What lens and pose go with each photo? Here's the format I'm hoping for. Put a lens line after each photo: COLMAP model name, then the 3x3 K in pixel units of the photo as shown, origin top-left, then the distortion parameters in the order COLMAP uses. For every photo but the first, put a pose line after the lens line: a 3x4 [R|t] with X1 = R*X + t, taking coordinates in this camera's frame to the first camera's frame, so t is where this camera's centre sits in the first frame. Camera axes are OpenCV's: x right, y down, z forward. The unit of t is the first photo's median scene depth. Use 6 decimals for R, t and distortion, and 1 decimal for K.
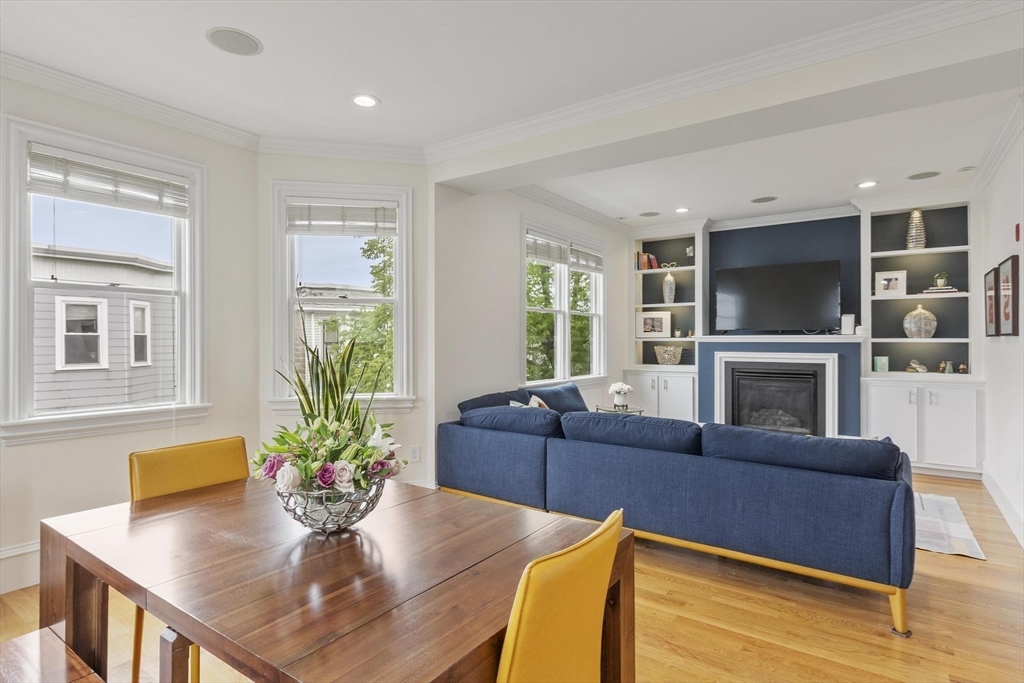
lens RADIAL K [[521.1, 0, 512.5], [0, 521.1, 342.3], [0, 0, 1]] dist [0.001900, -0.000157]
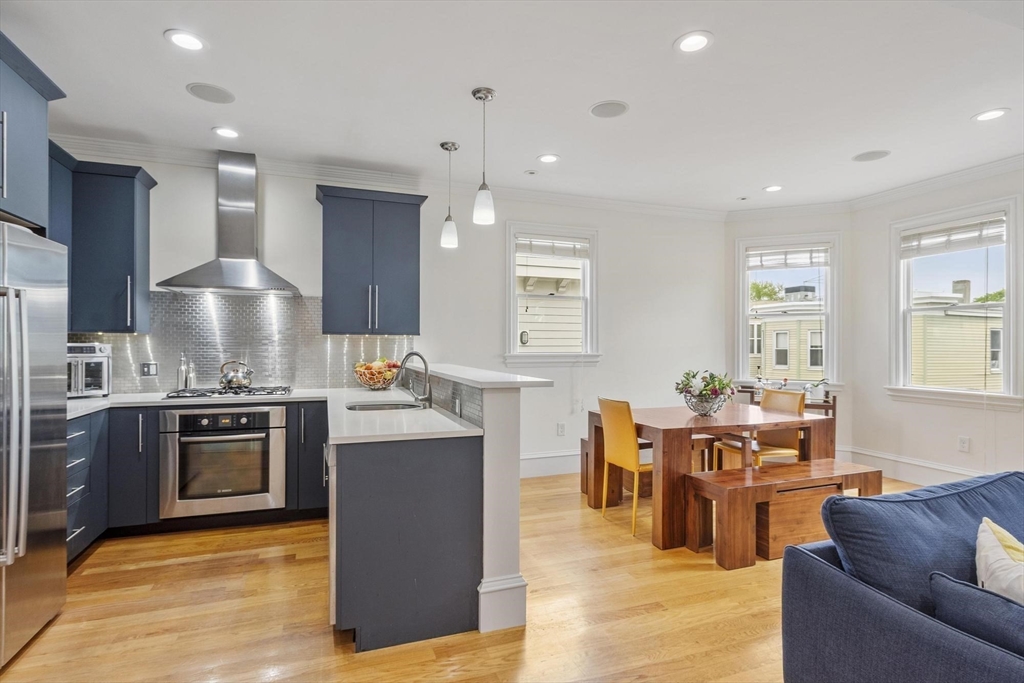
lens RADIAL K [[521.1, 0, 512.2], [0, 521.1, 343.4], [0, 0, 1]] dist [0.001900, -0.000157]
pose [[-0.549226, 0.004327, -0.835663, 1.210888], [0.002103, 0.999991, 0.003796, -0.008518], [0.835671, 0.000328, -0.549230, 0.826260]]
